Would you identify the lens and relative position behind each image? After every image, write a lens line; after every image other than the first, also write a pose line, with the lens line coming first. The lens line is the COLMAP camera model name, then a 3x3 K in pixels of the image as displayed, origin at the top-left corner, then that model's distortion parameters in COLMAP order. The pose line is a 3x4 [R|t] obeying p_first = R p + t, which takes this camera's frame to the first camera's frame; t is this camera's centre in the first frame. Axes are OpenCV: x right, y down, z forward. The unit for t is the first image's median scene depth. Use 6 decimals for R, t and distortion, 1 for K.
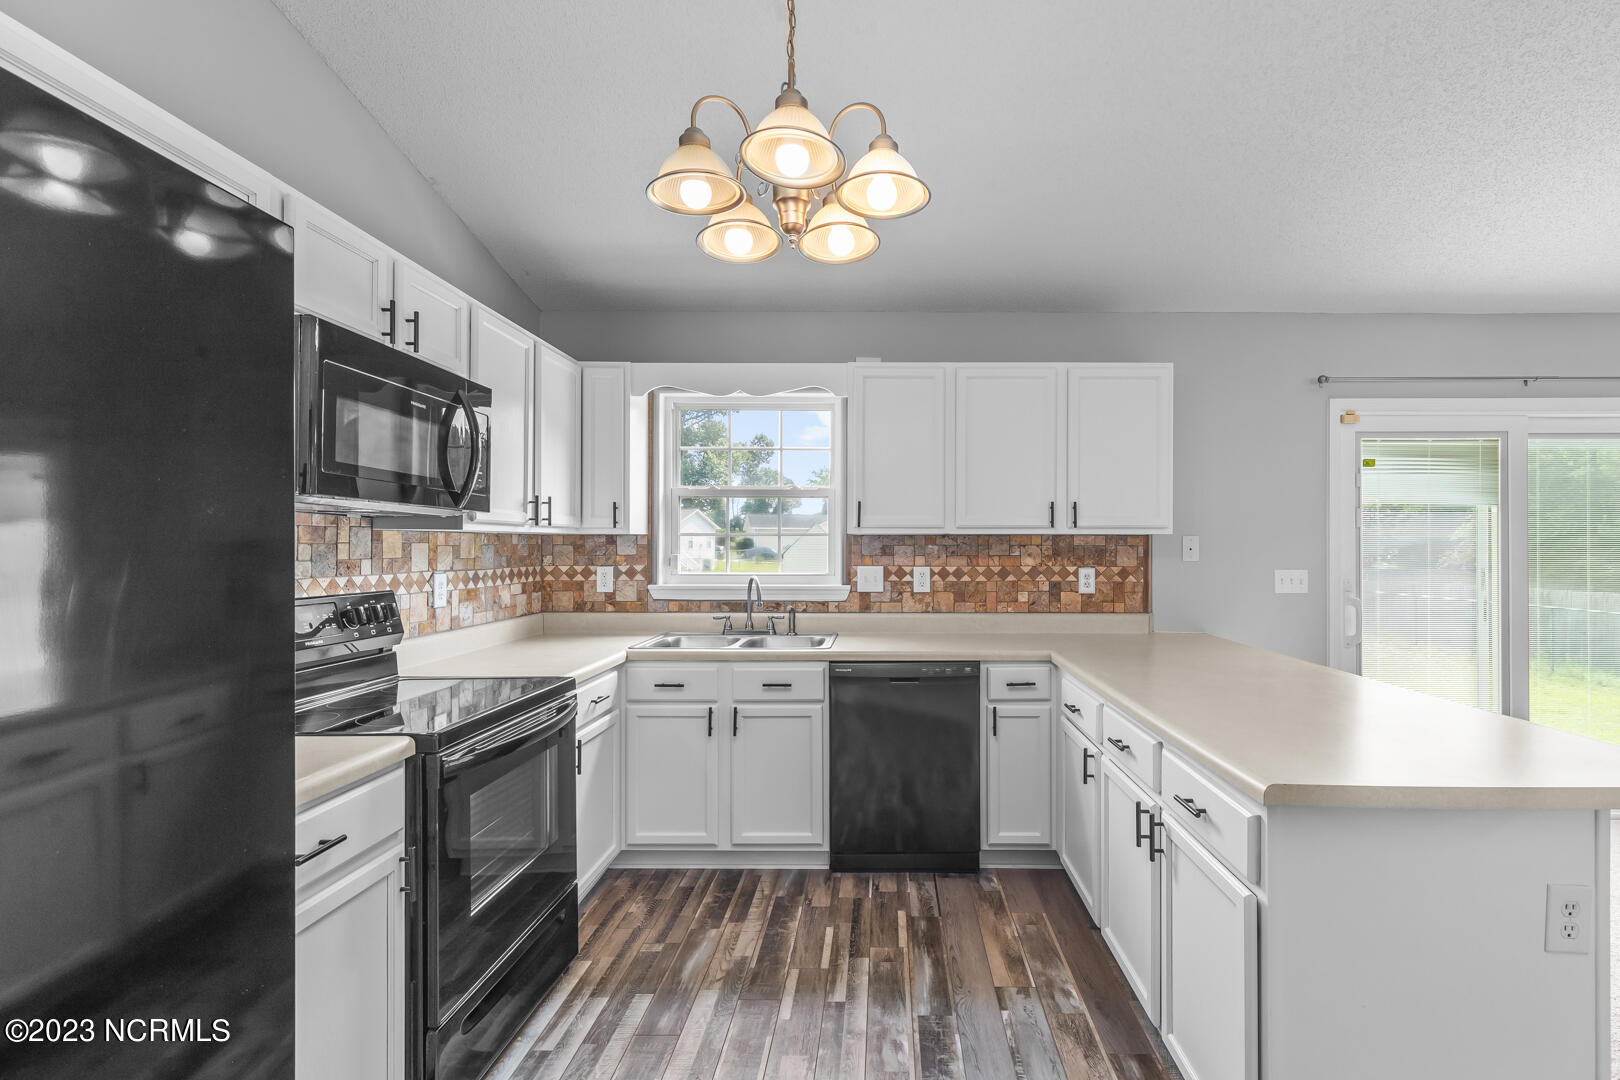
lens RADIAL K [[733.6, 0, 870.1], [0, 733.6, 540.2], [0, 0, 1]] dist [0.008791, -0.001899]
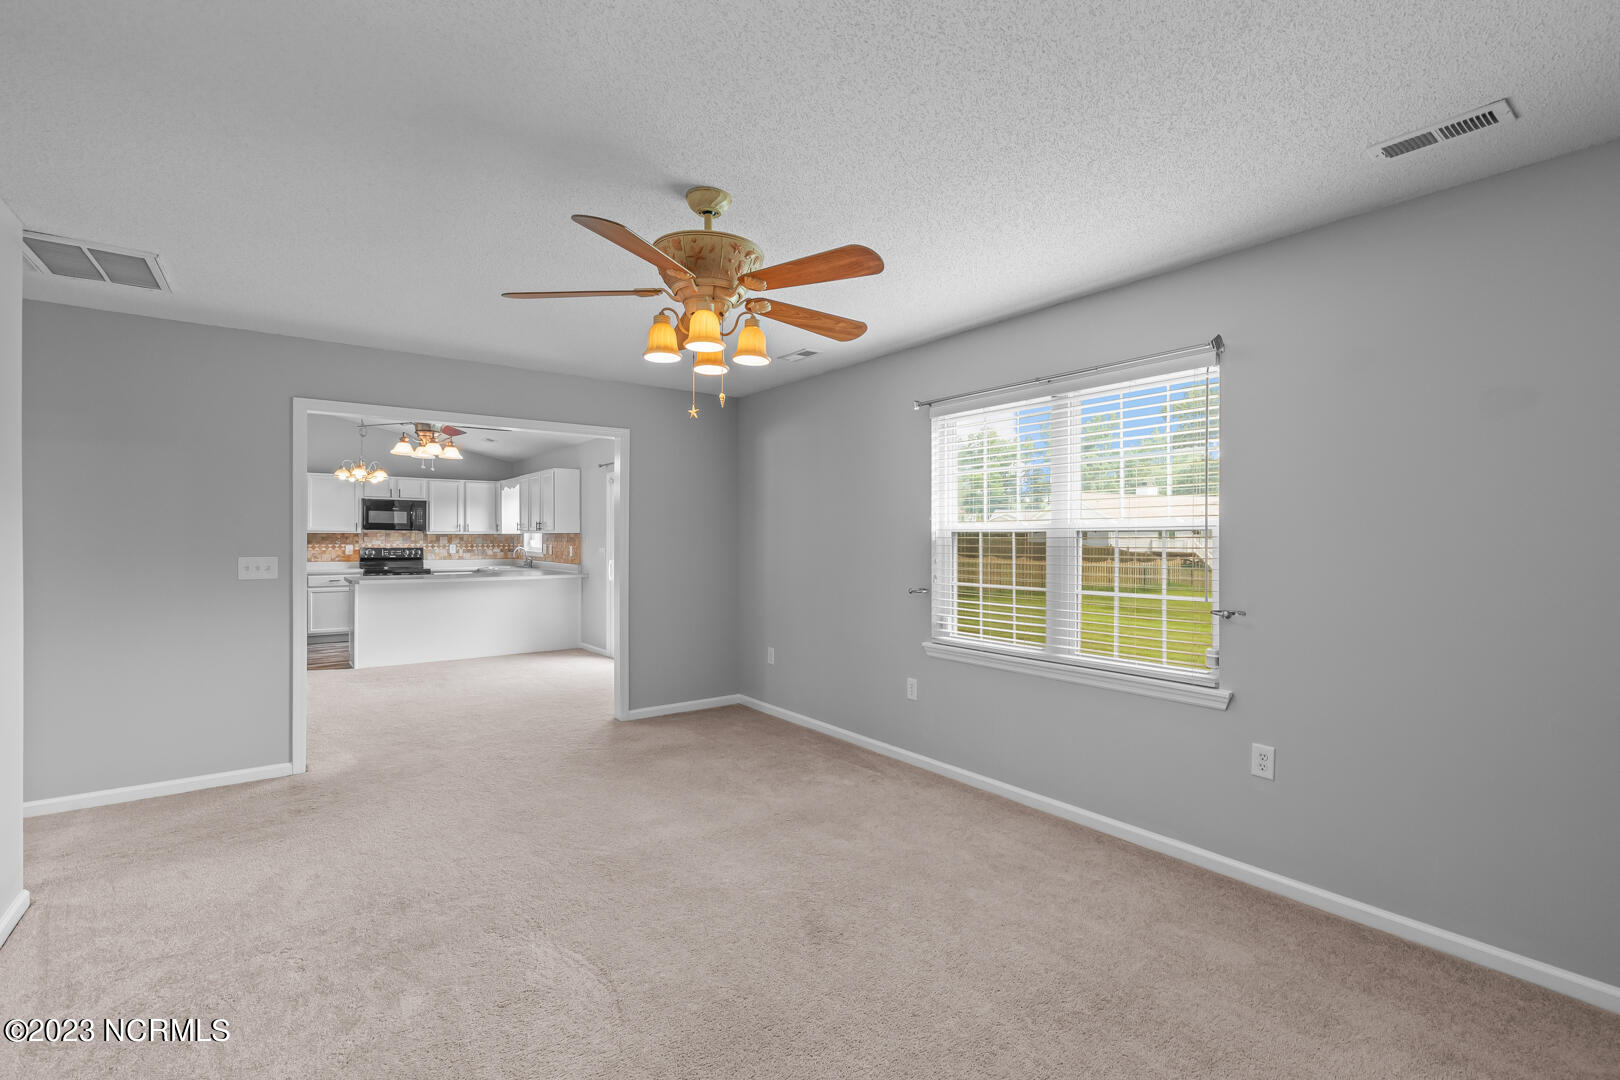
lens RADIAL K [[733.6, 0, 827.5], [0, 733.6, 539.1], [0, 0, 1]] dist [0.008791, -0.001899]
pose [[0.607007, 0.000862, -0.794696, 2.852470], [0.006175, 0.999964, 0.005801, 0.004597], [0.794672, -0.008428, 0.606980, 0.163430]]
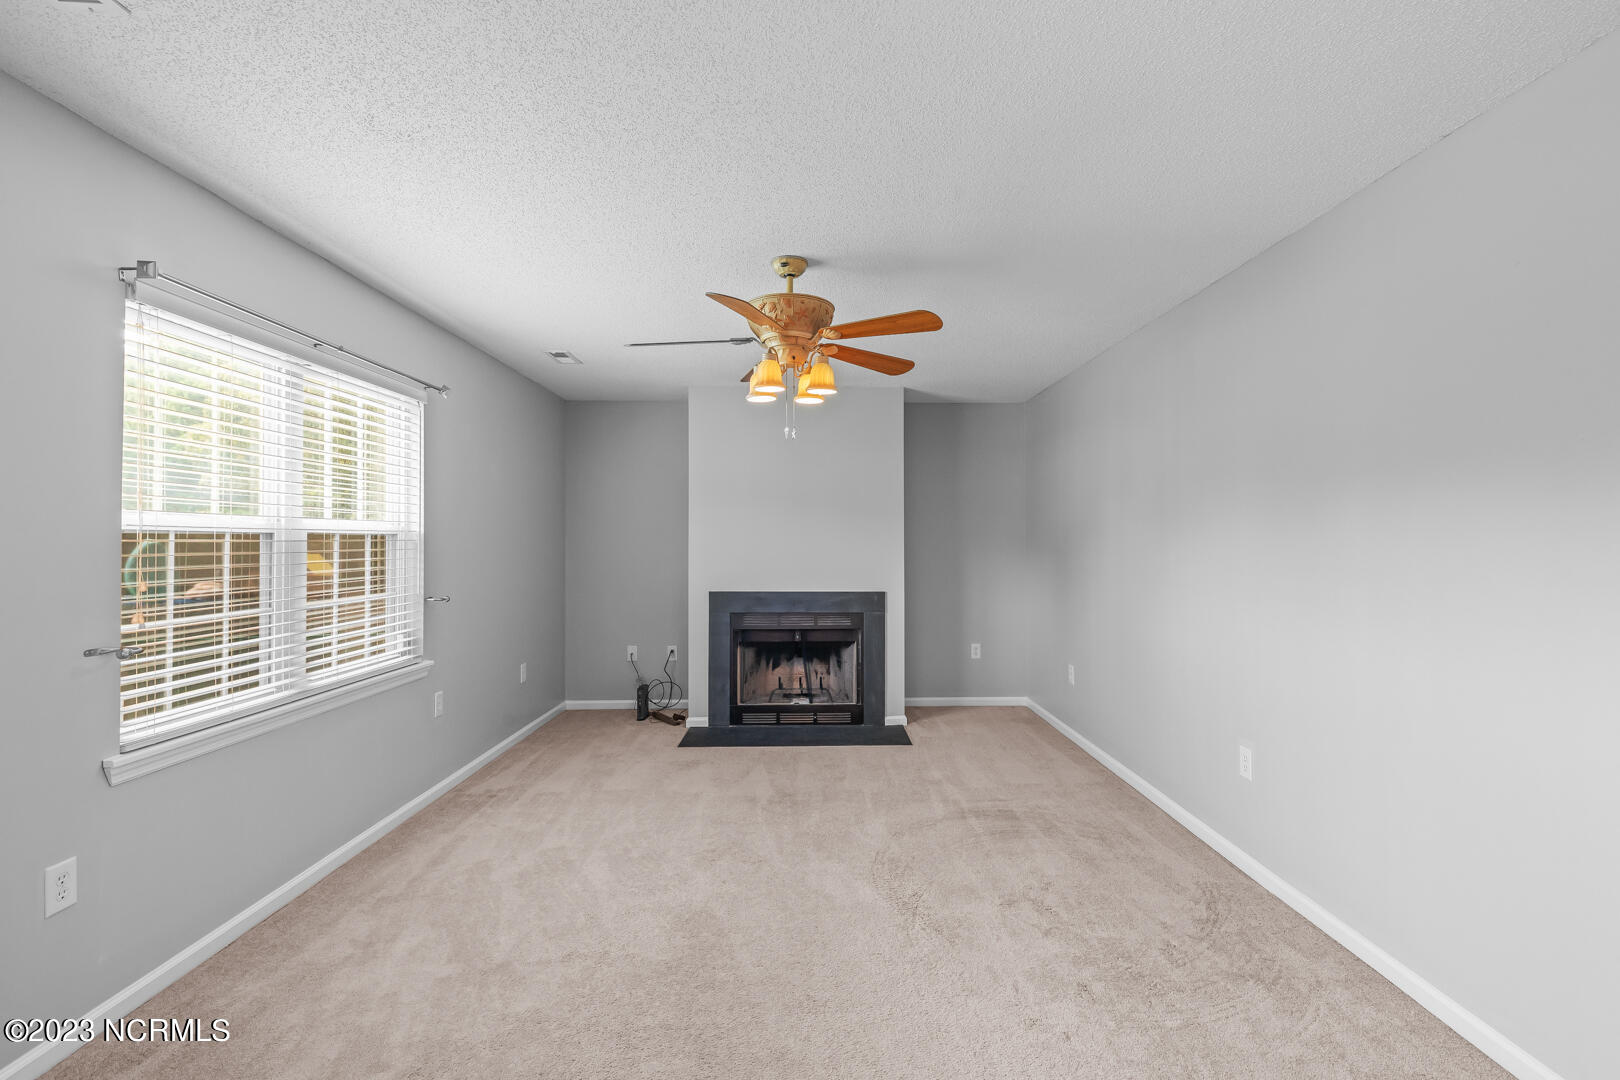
lens RADIAL K [[733.6, 0, 827.4], [0, 733.6, 536.6], [0, 0, 1]] dist [0.008791, -0.001899]
pose [[-0.029162, 0.004531, 0.999564, 1.435928], [-0.009712, 0.999941, -0.004816, 0.004367], [-0.999528, -0.009849, -0.029116, 0.467432]]
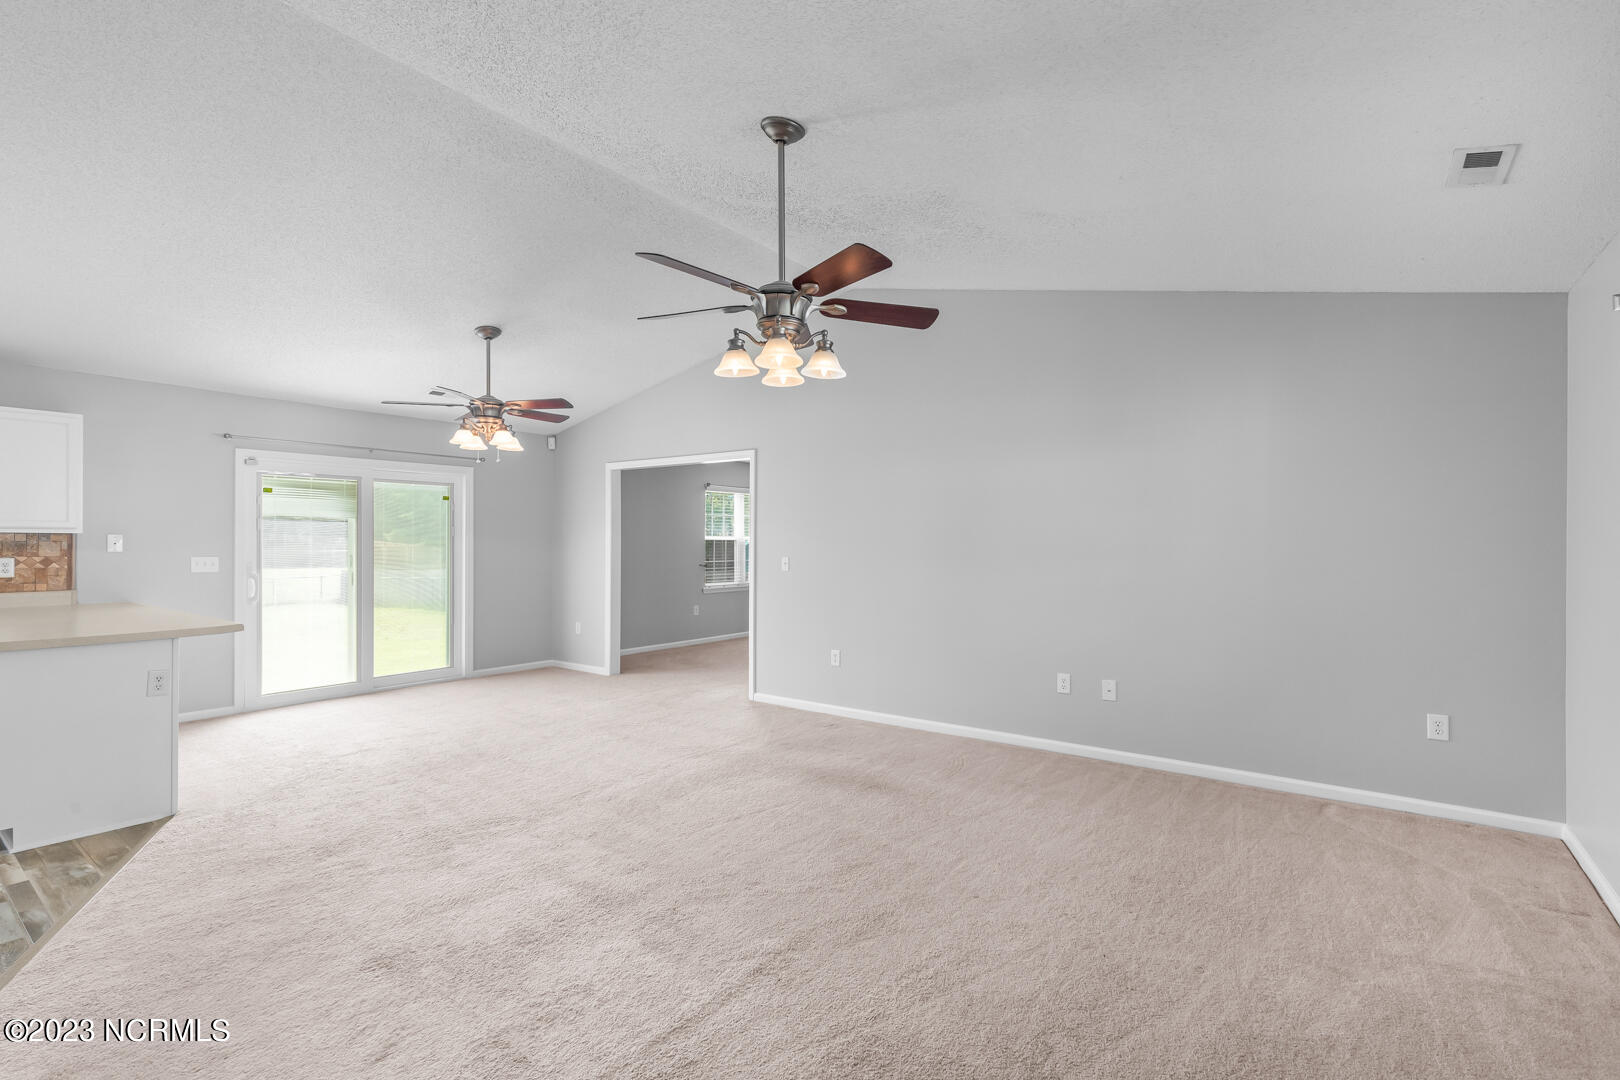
lens RADIAL K [[733.6, 0, 824.1], [0, 733.6, 545.2], [0, 0, 1]] dist [0.008791, -0.001899]
pose [[0.592106, -0.003810, 0.805851, 0.096967], [-0.009374, 0.999889, 0.011614, -0.014514], [-0.805805, -0.014431, 0.592005, -0.961355]]
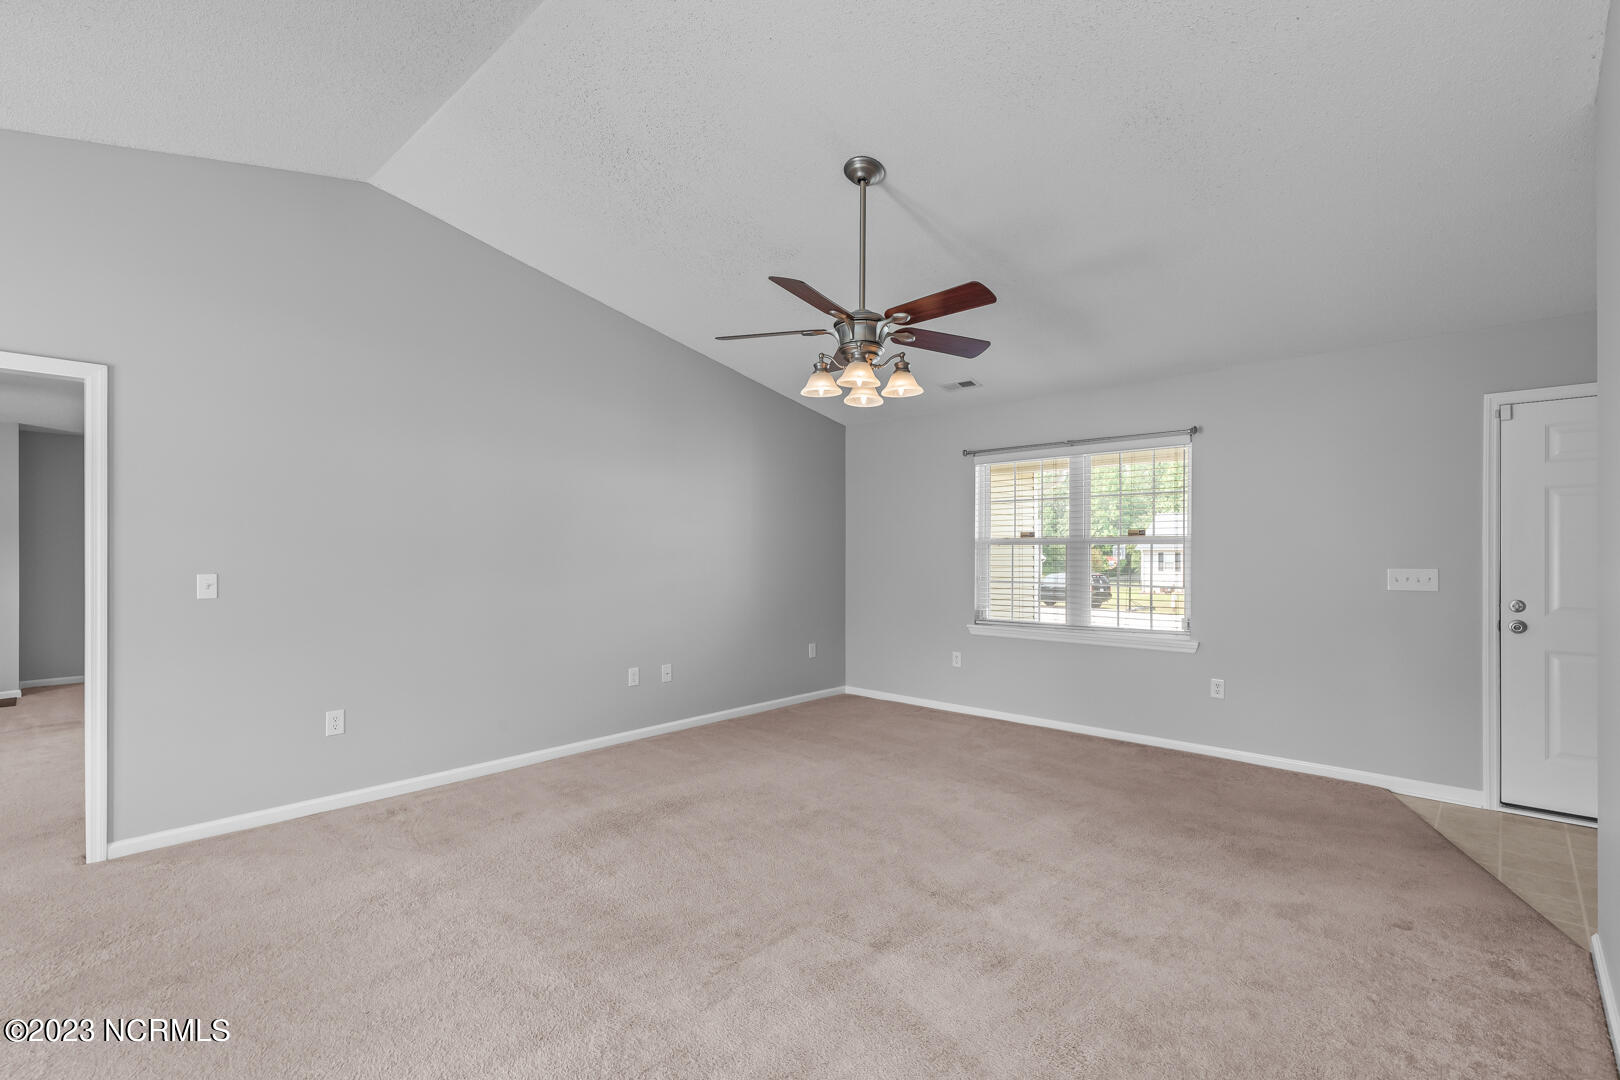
lens RADIAL K [[733.6, 0, 836.9], [0, 733.6, 548.7], [0, 0, 1]] dist [0.008791, -0.001899]
pose [[-0.744401, -0.001567, 0.667731, 0.155893], [-0.008991, 0.999930, -0.007676, 0.000931], [-0.667673, -0.011717, -0.744363, 0.267761]]
